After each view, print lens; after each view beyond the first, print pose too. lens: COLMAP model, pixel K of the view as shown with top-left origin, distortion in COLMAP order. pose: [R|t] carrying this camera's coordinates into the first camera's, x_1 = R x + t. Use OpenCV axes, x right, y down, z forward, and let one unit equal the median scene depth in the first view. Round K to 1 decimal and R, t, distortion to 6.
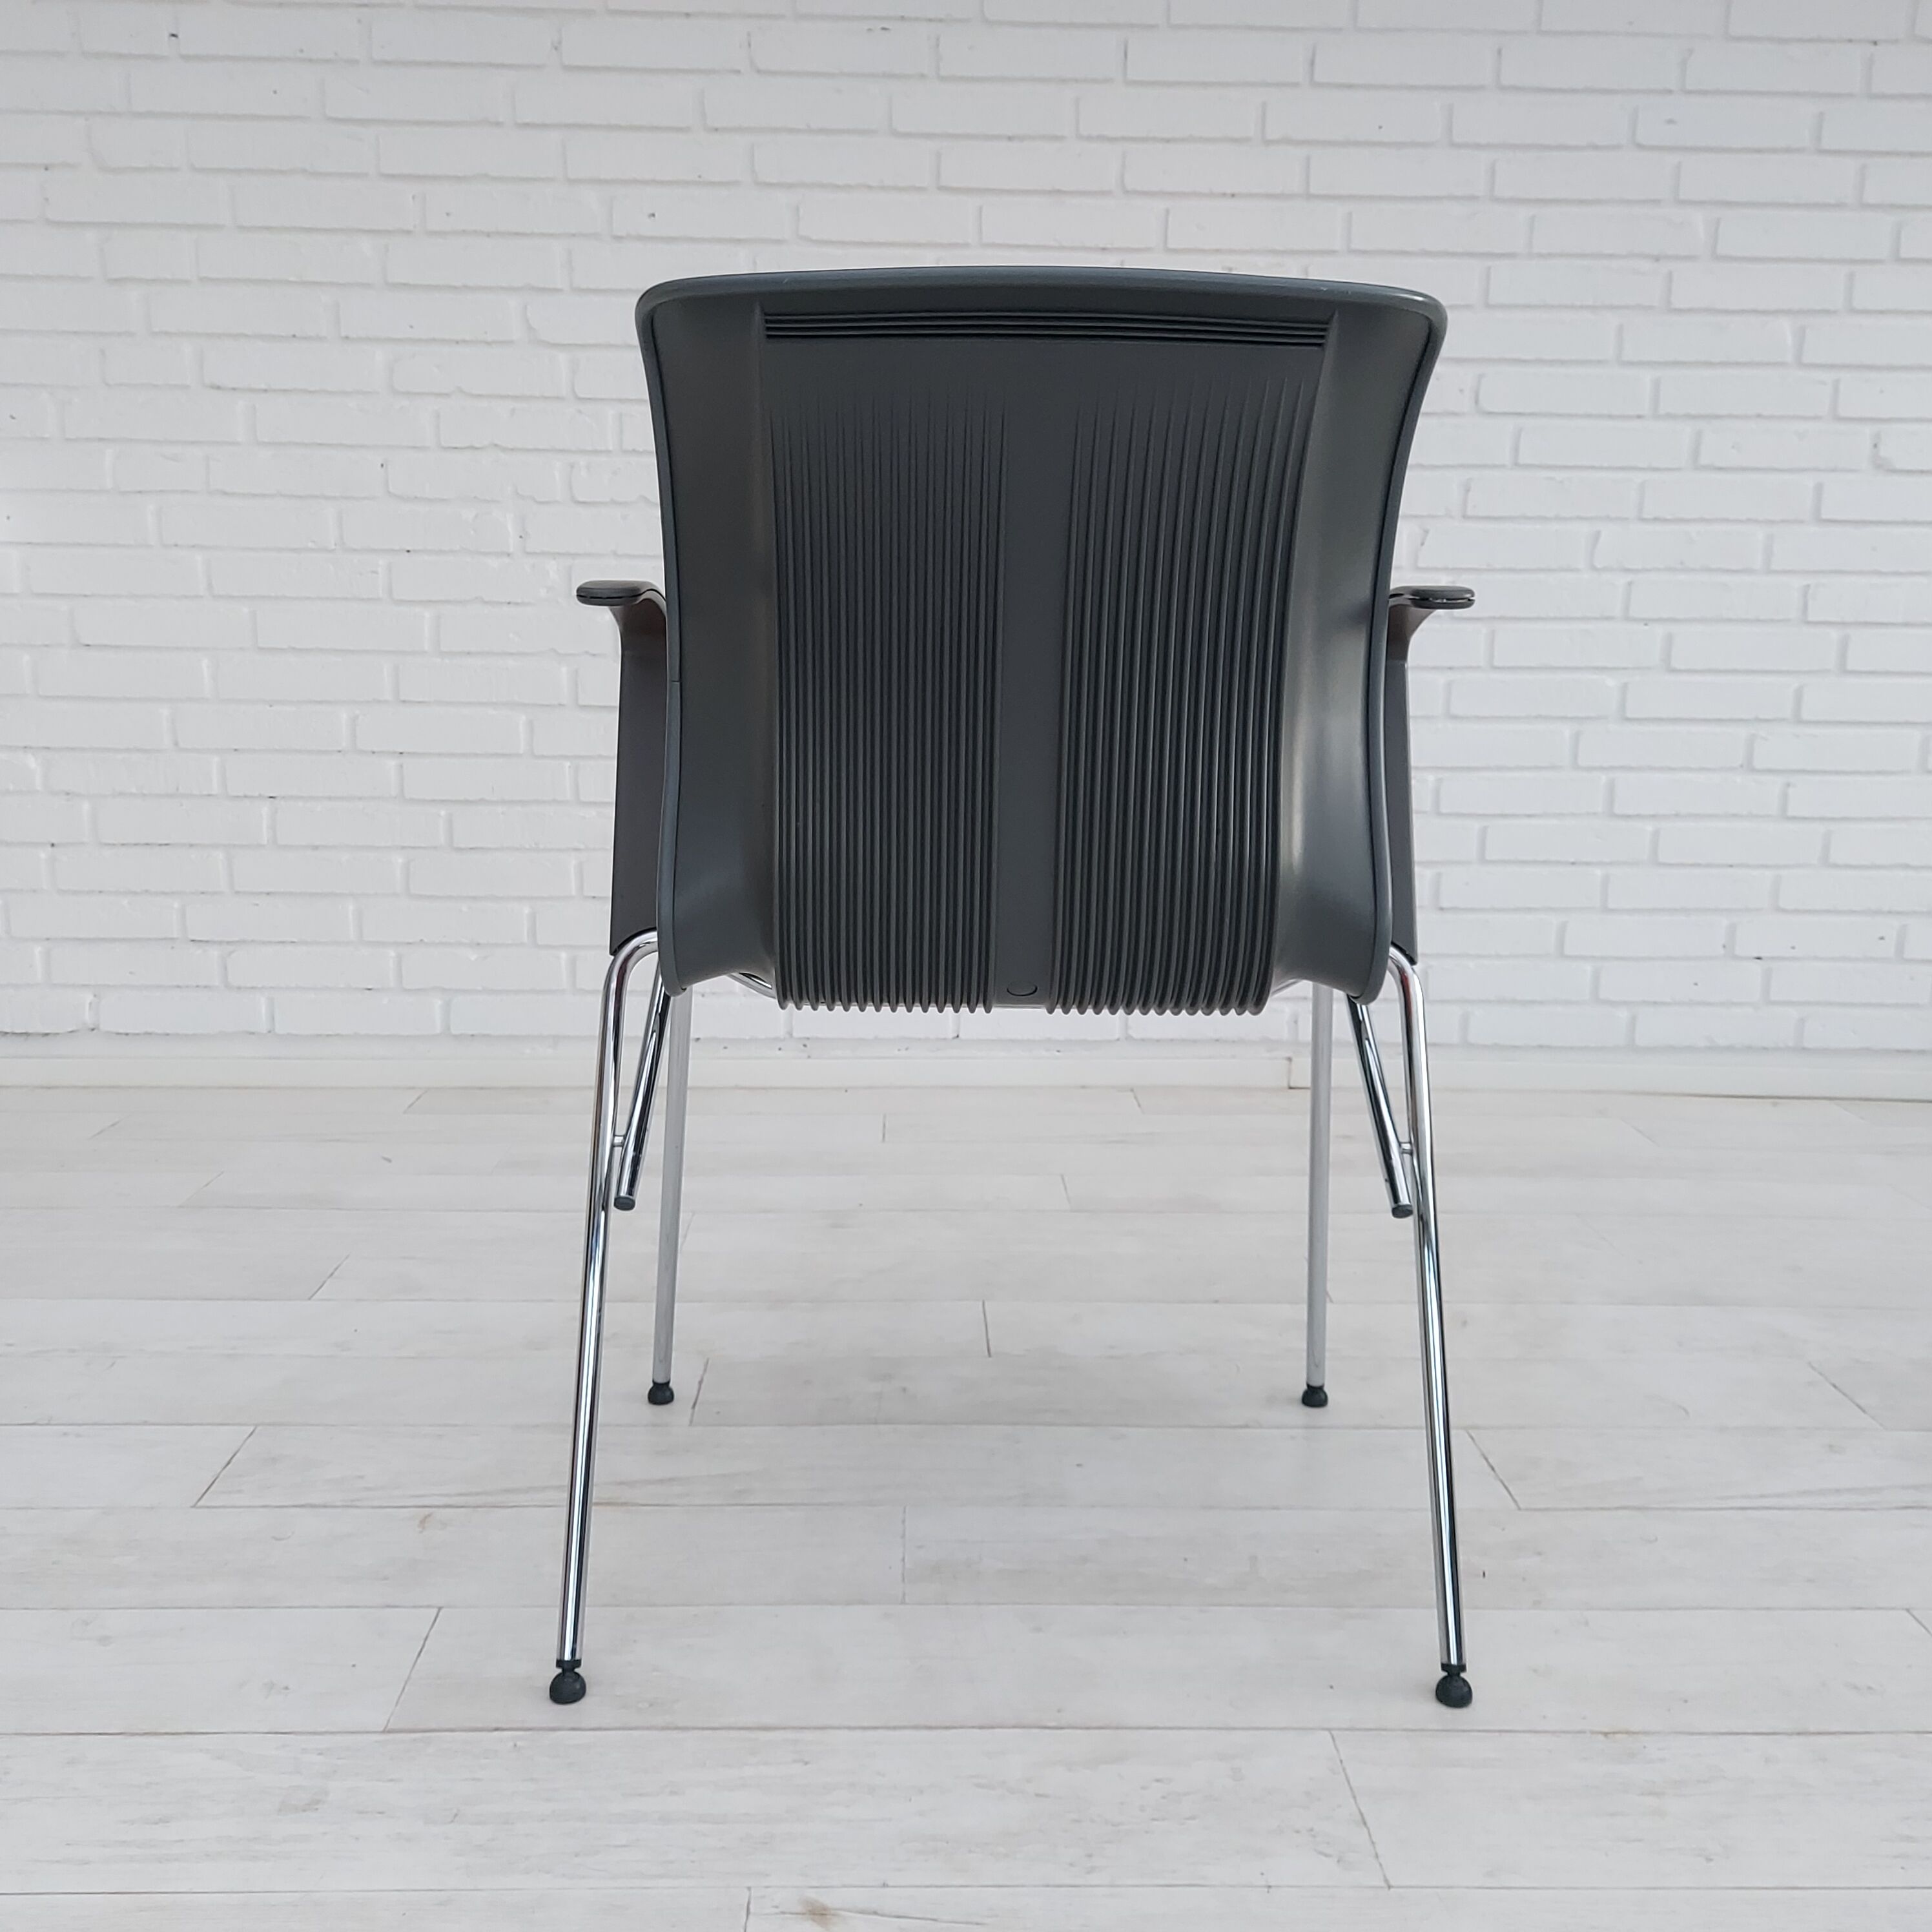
lens RADIAL K [[1922.2, 0, 945.4], [0, 1922.2, 964.8], [0, 0, 1]] dist [0.027143, 0.000000]
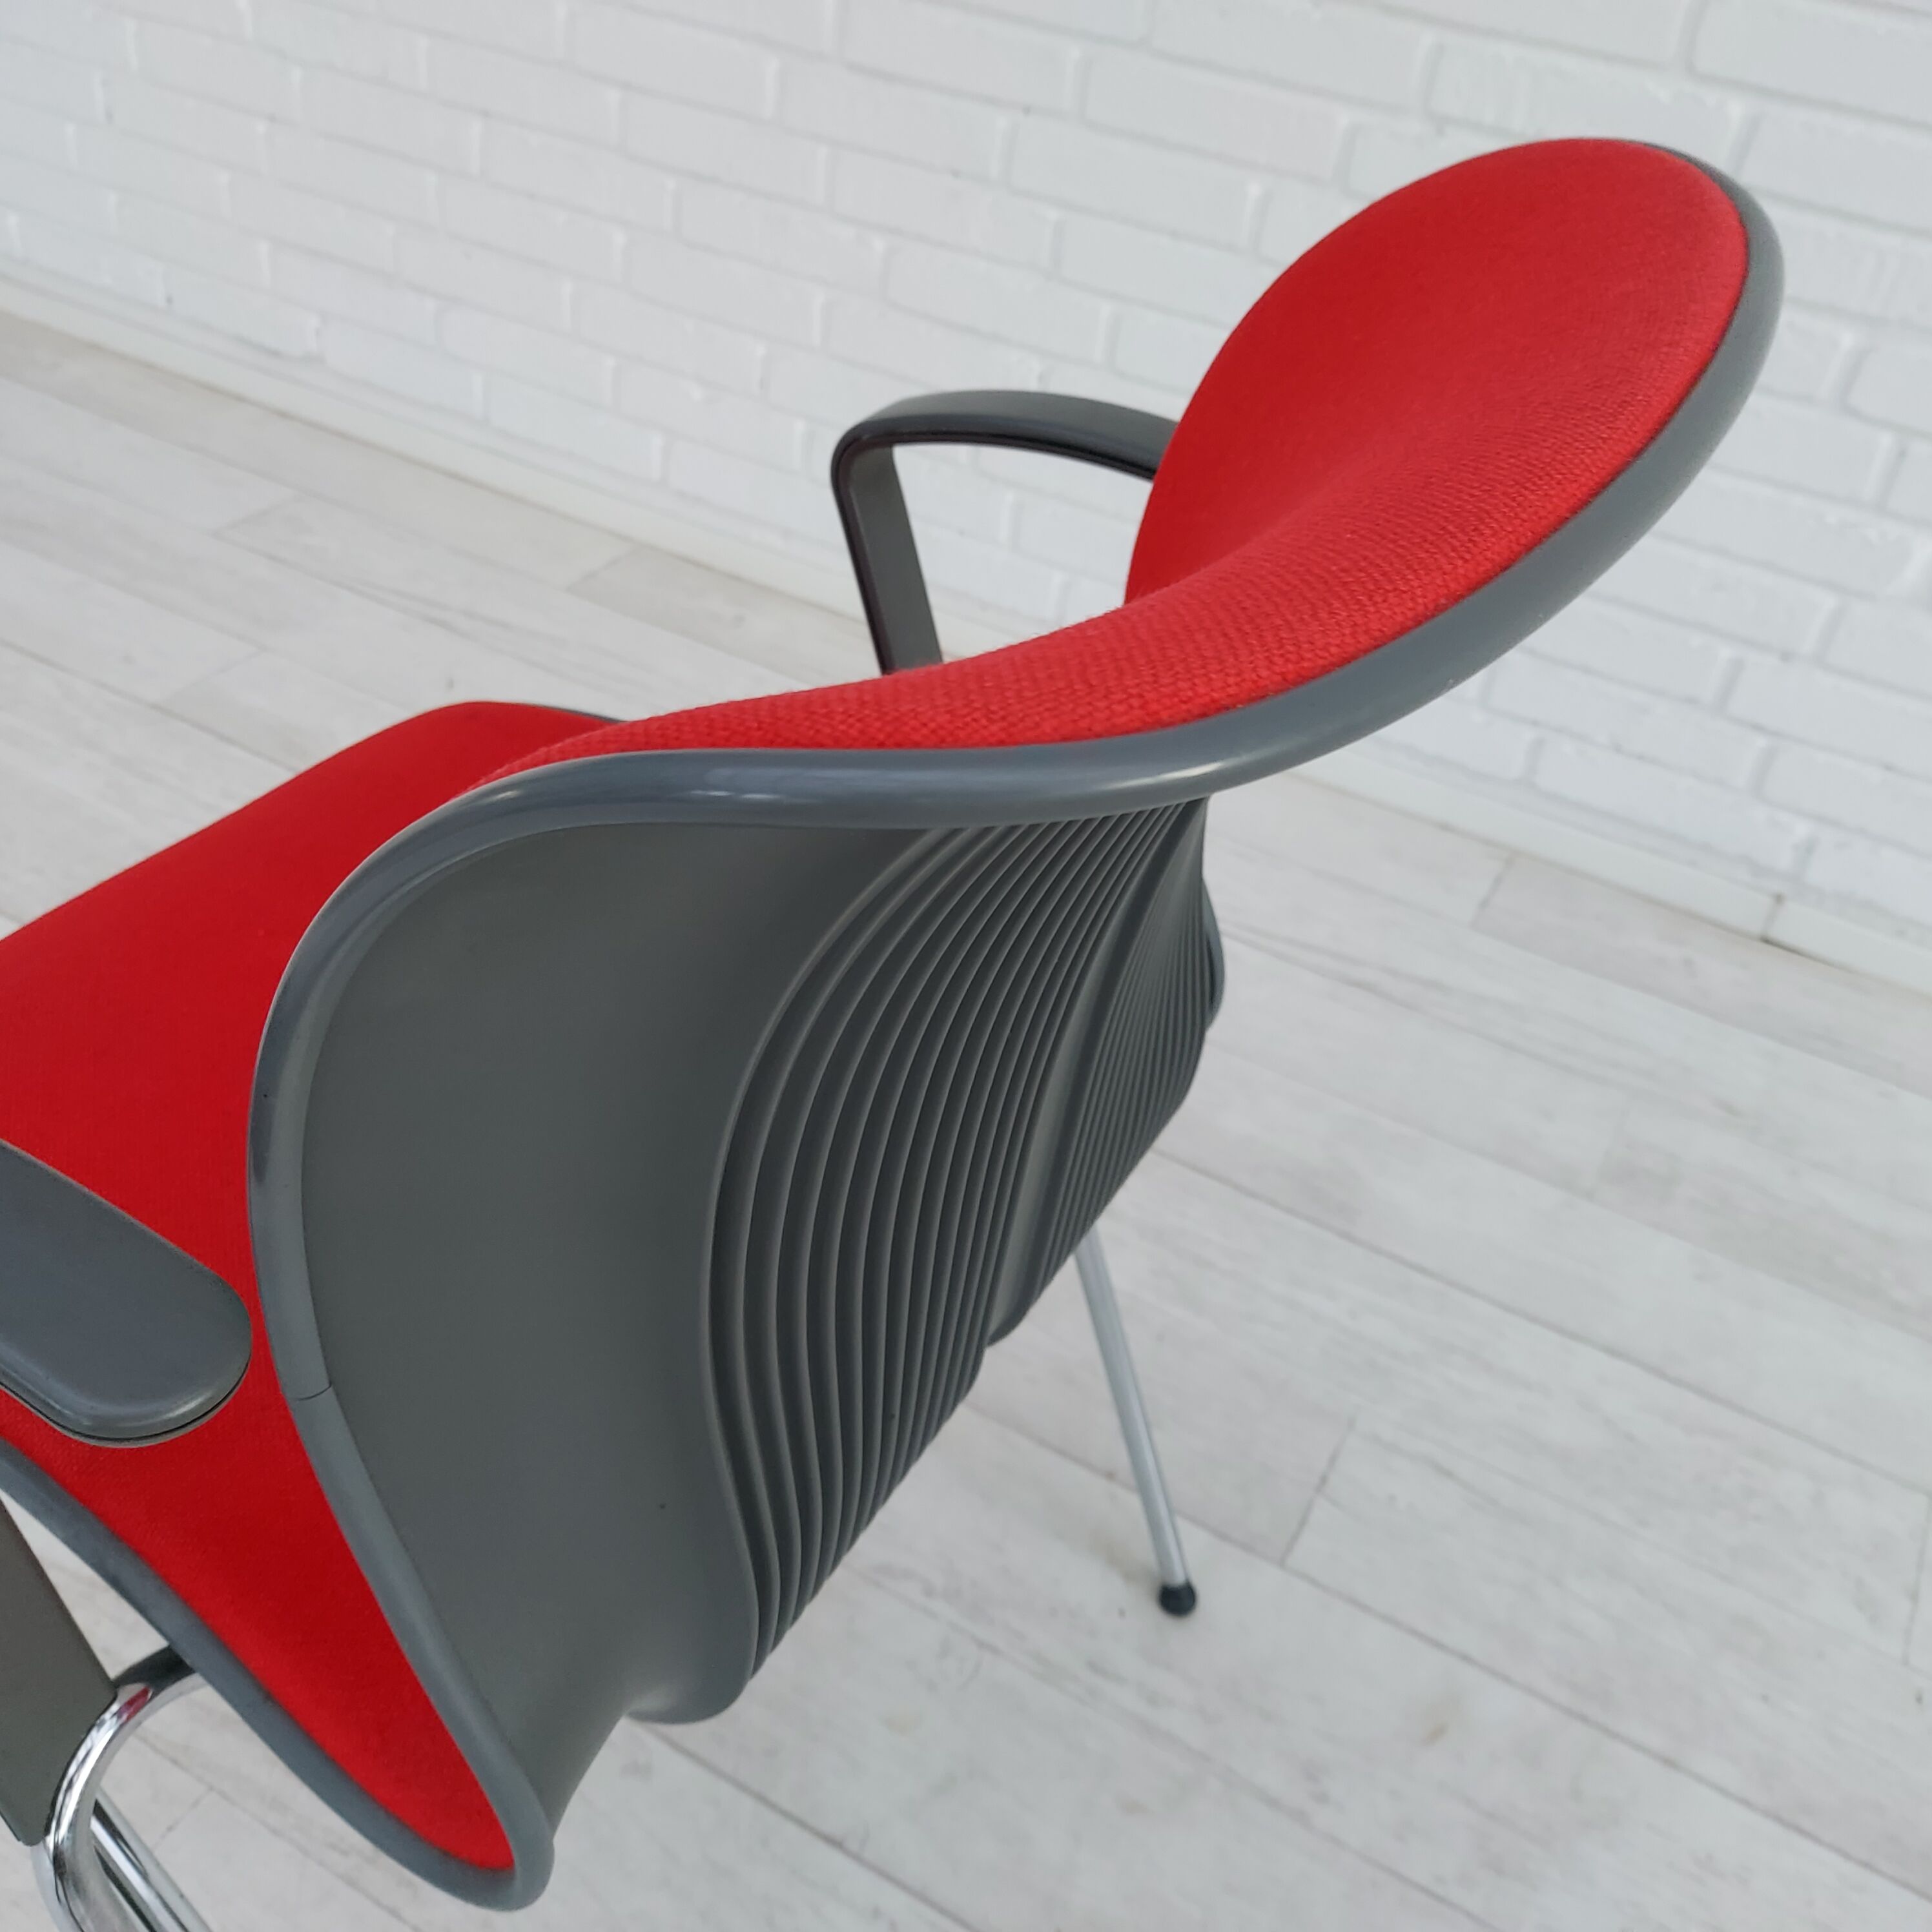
lens RADIAL K [[1922.2, 0, 934.9], [0, 1922.2, 972.2], [0, 0, 1]] dist [0.027143, 0.000000]
pose [[0.858330, 0.368715, -0.356818, 0.187377], [-0.177074, 0.865556, 0.468463, -0.182774], [0.481576, -0.338912, 0.808223, 0.382658]]
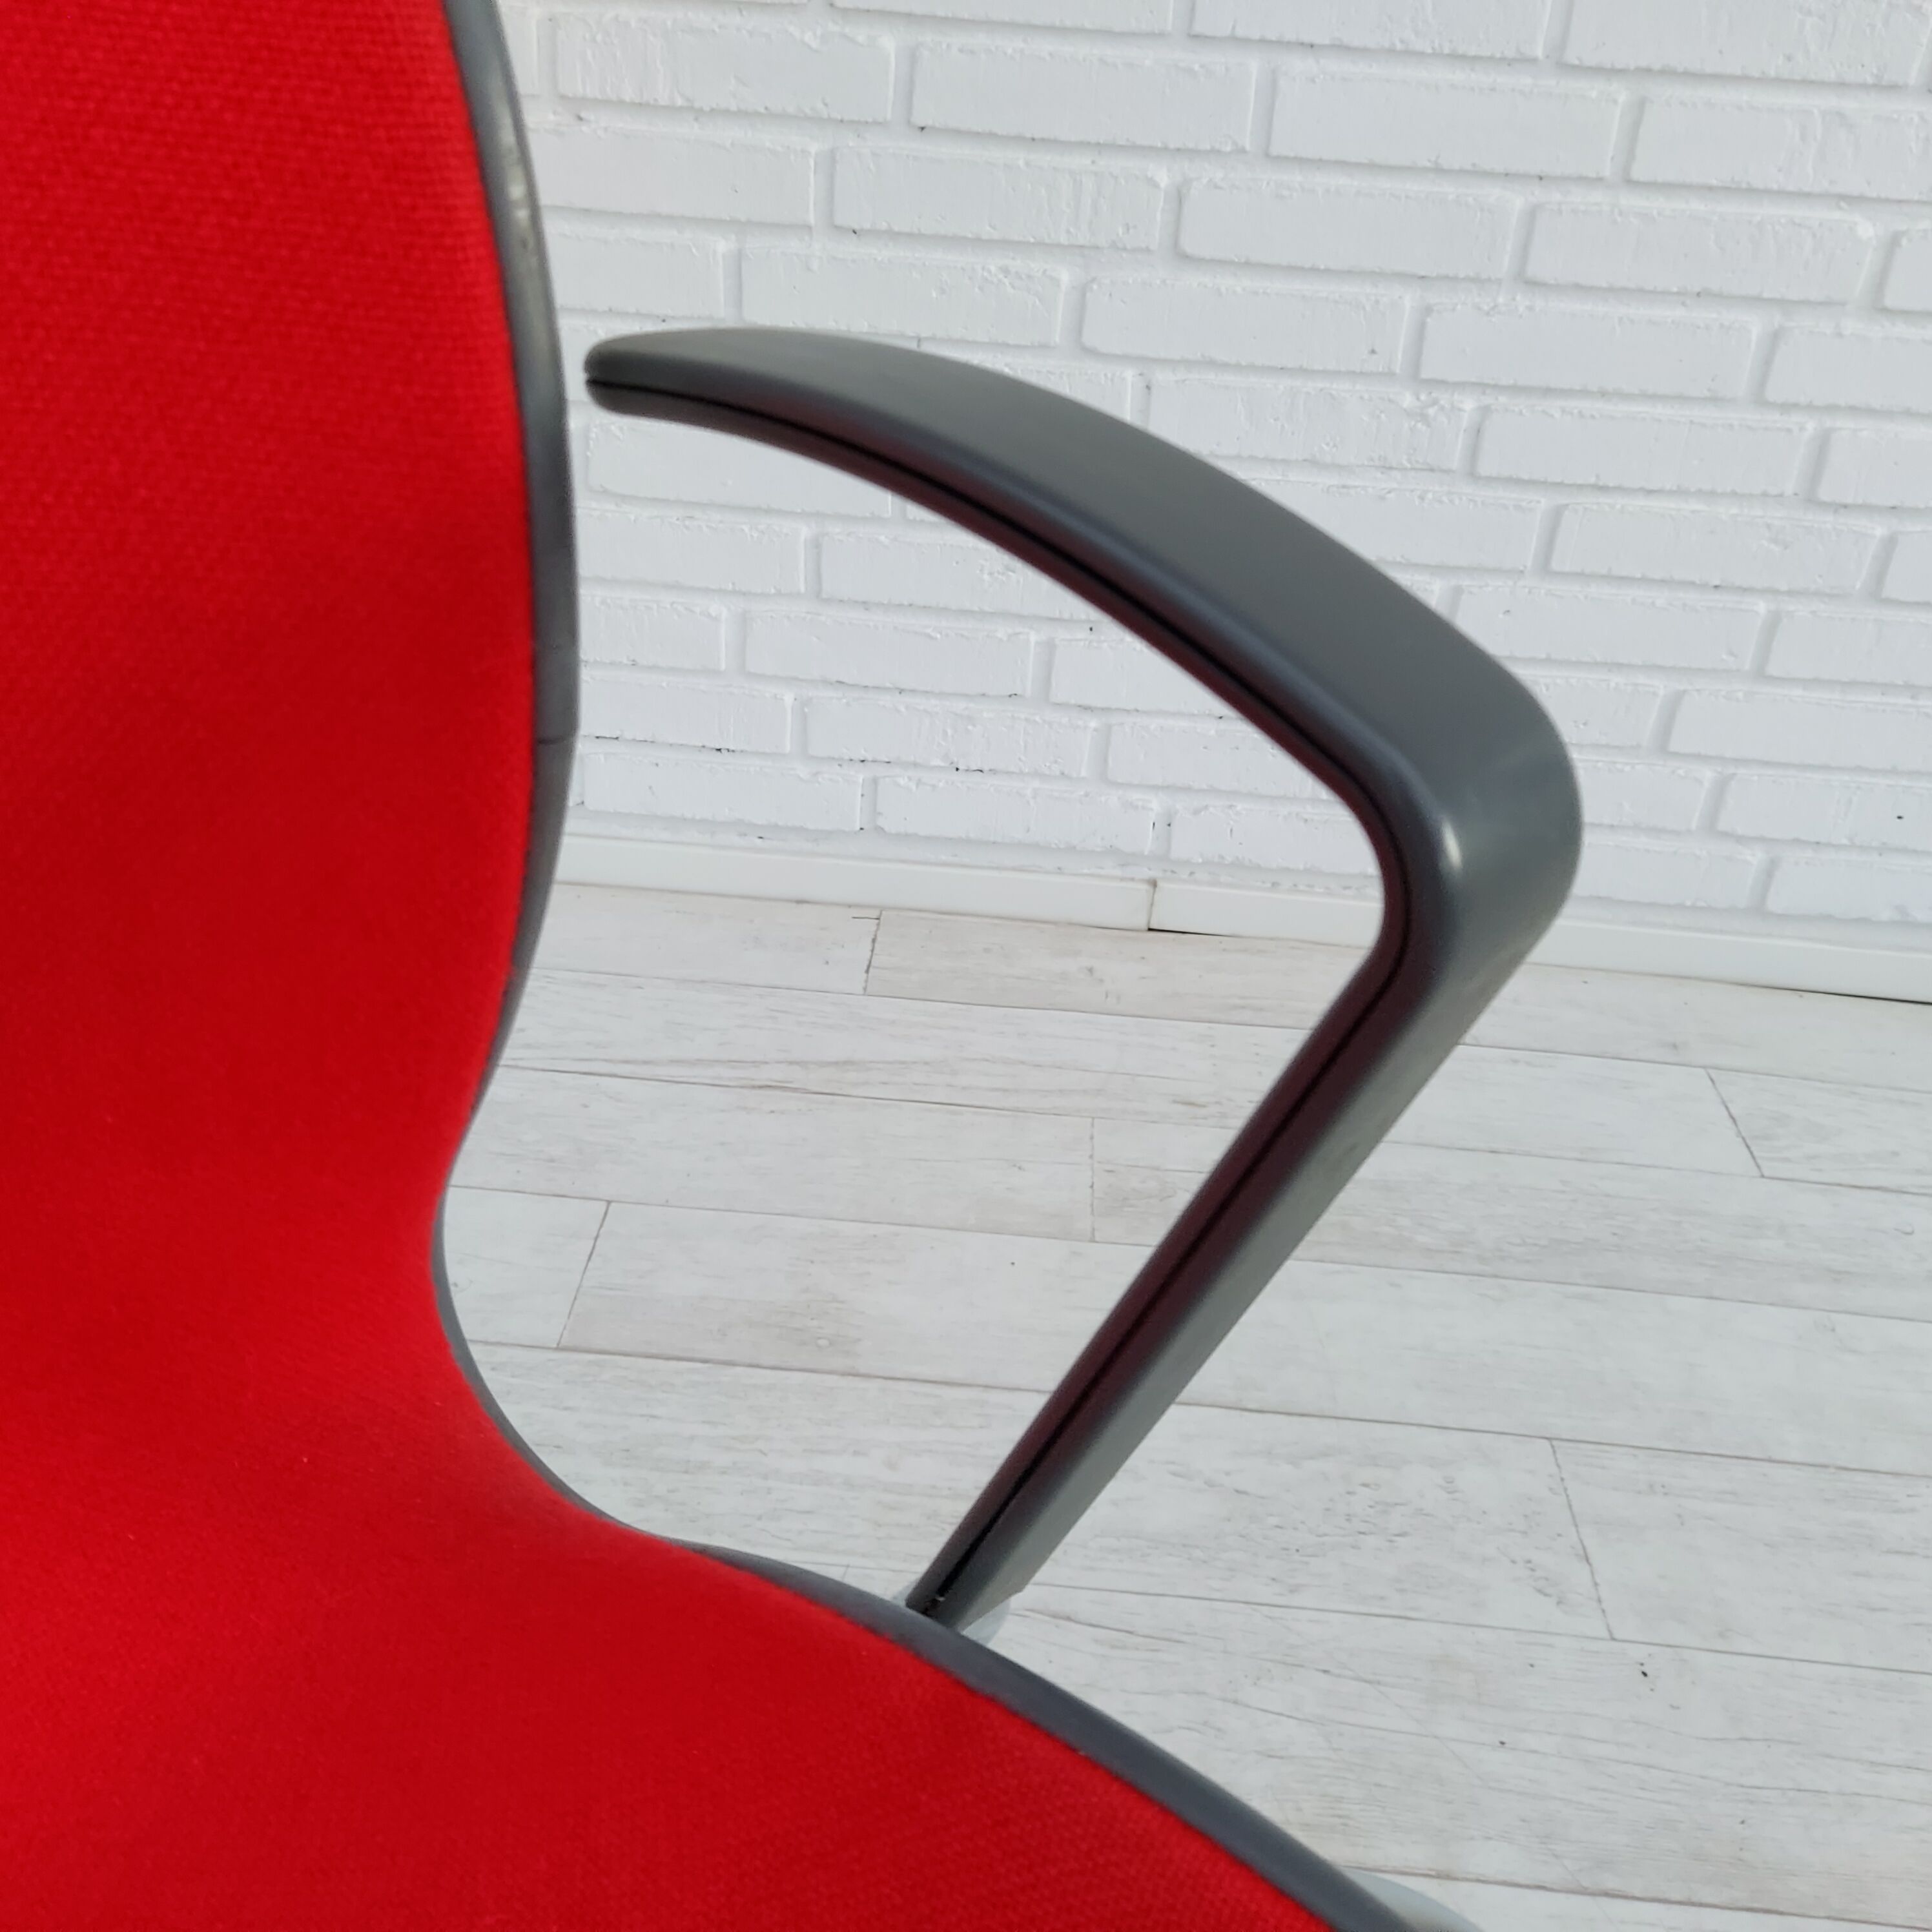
lens RADIAL K [[1922.2, 0, 945.9], [0, 1922.2, 979.0], [0, 0, 1]] dist [0.027143, 0.000000]
pose [[0.995325, 0.085402, -0.045101, 0.154363], [-0.065726, 0.941129, 0.331597, -0.117546], [0.070765, -0.327082, 0.942343, 0.468180]]
